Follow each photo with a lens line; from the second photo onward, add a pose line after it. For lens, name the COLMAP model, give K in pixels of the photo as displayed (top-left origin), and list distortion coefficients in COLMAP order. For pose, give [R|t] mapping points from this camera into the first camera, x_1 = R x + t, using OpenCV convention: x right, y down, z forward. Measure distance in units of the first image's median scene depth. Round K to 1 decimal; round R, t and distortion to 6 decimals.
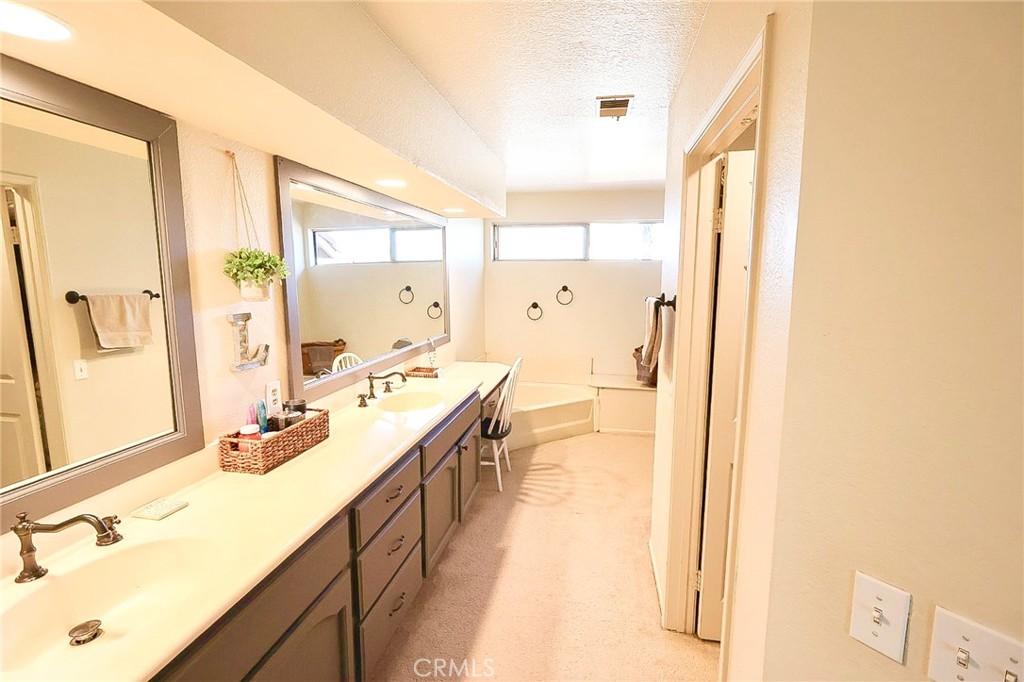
lens RADIAL K [[475.4, 0, 512.0], [0, 475.4, 341.0], [0, 0, 1]] dist [-0.000997, -0.000319]
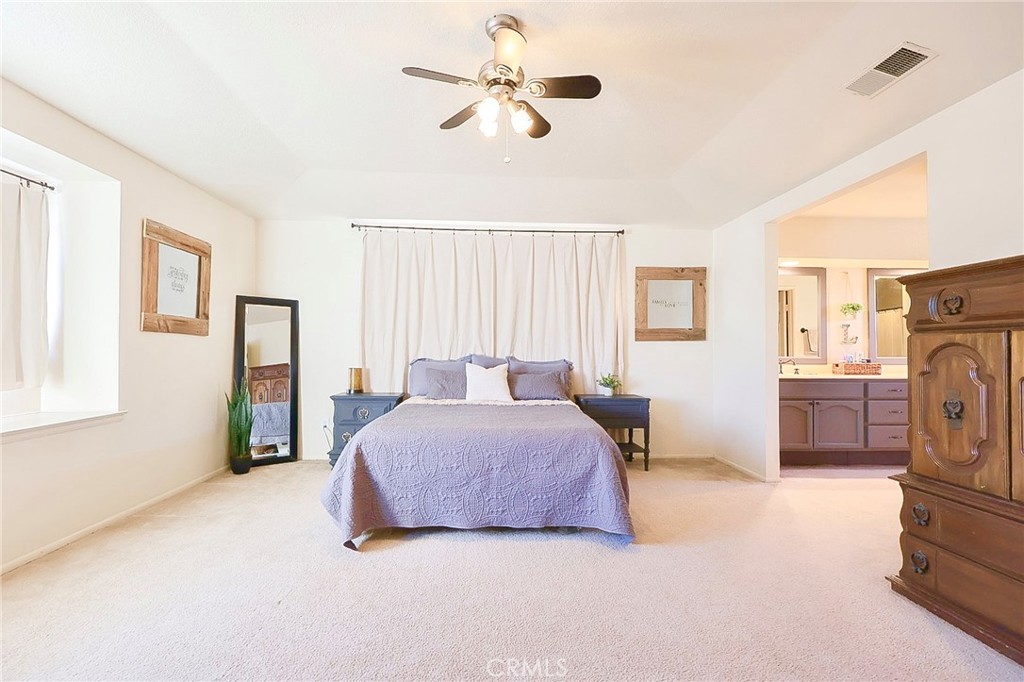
lens RADIAL K [[475.4, 0, 512.0], [0, 475.4, 341.0], [0, 0, 1]] dist [-0.000997, -0.000319]
pose [[0.242132, -0.021853, -0.969997, 1.771476], [-0.137892, 0.988823, -0.056698, 0.492770], [0.960395, 0.147483, 0.236413, -1.658286]]
